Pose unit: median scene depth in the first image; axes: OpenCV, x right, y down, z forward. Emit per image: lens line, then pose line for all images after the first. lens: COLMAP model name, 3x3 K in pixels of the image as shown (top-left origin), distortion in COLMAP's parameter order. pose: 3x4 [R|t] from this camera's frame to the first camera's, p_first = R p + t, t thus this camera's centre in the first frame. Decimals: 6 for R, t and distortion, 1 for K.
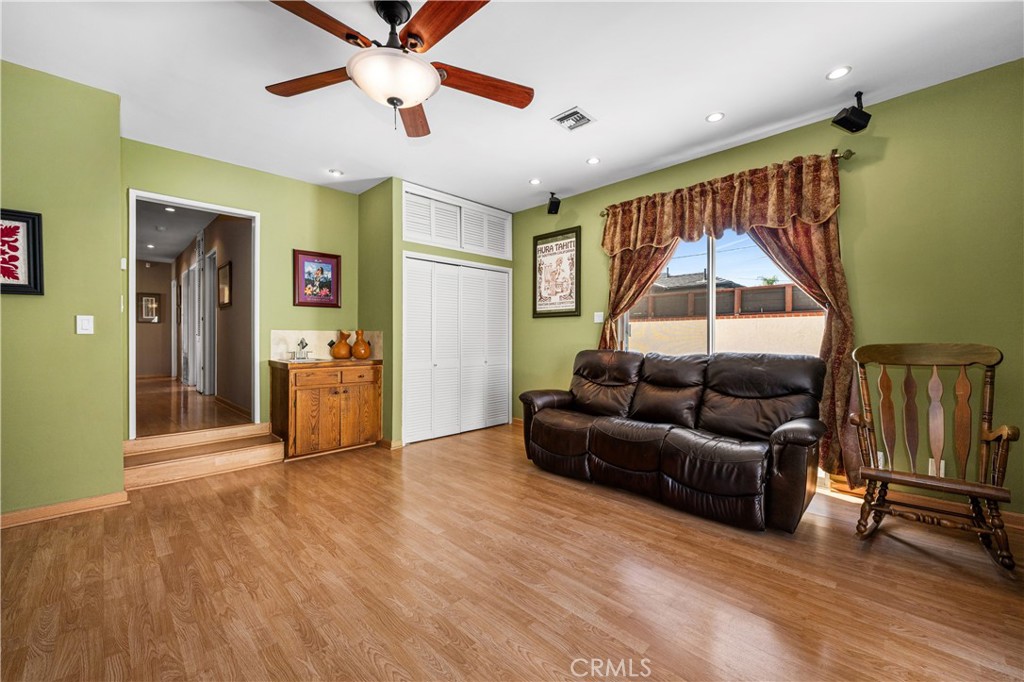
lens RADIAL K [[409.8, 0, 512.0], [0, 409.8, 337.7], [0, 0, 1]] dist [-0.001955, 0.000345]
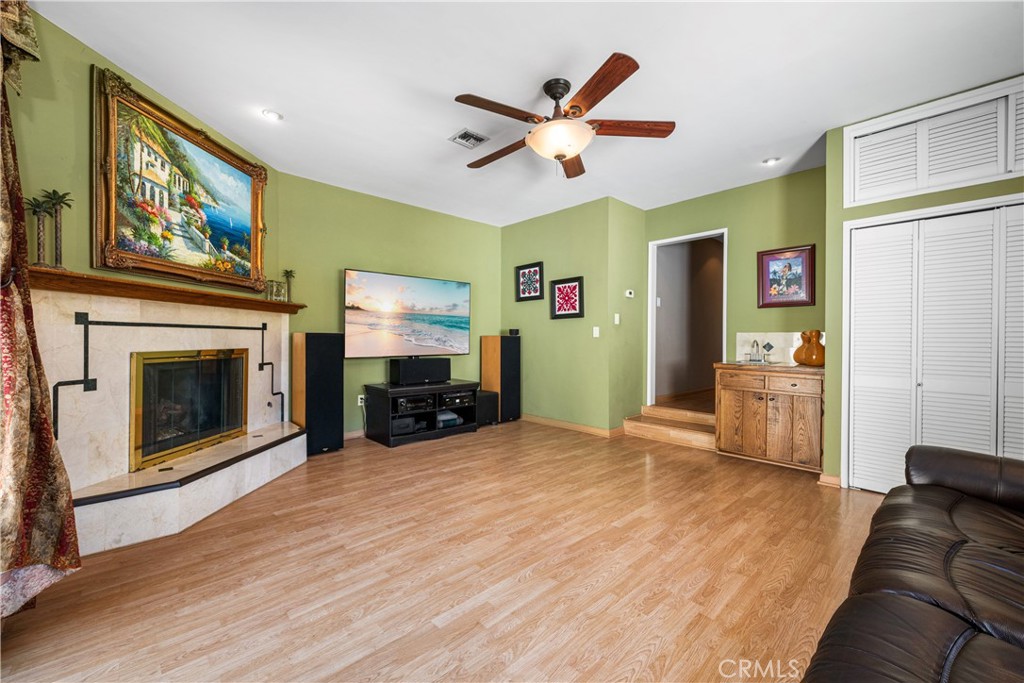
lens RADIAL K [[409.8, 0, 513.9], [0, 409.8, 340.8], [0, 0, 1]] dist [-0.001955, 0.000345]
pose [[-0.028956, 0.004869, -0.999569, 0.820567], [-0.004921, 0.999975, 0.005013, 0.000041], [0.999569, 0.005064, -0.028931, 0.721442]]
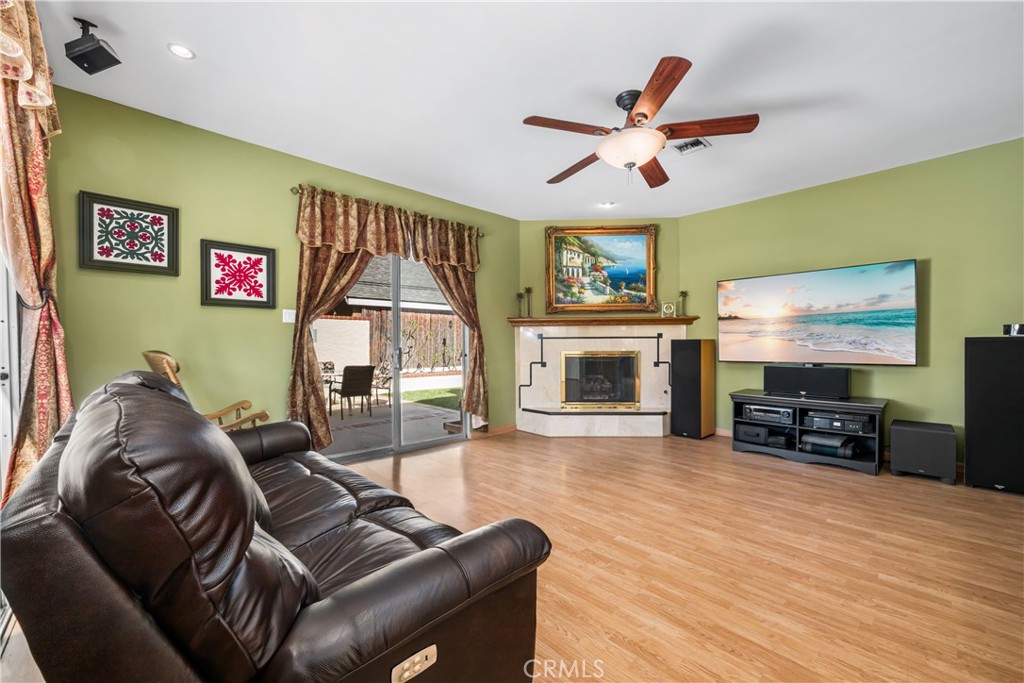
lens RADIAL K [[409.8, 0, 513.3], [0, 409.8, 345.6], [0, 0, 1]] dist [-0.001955, 0.000345]
pose [[-0.999702, 0.003113, 0.024229, 0.051351], [0.003214, 0.999986, 0.004144, -0.000536], [-0.024216, 0.004220, -0.999698, 1.883779]]
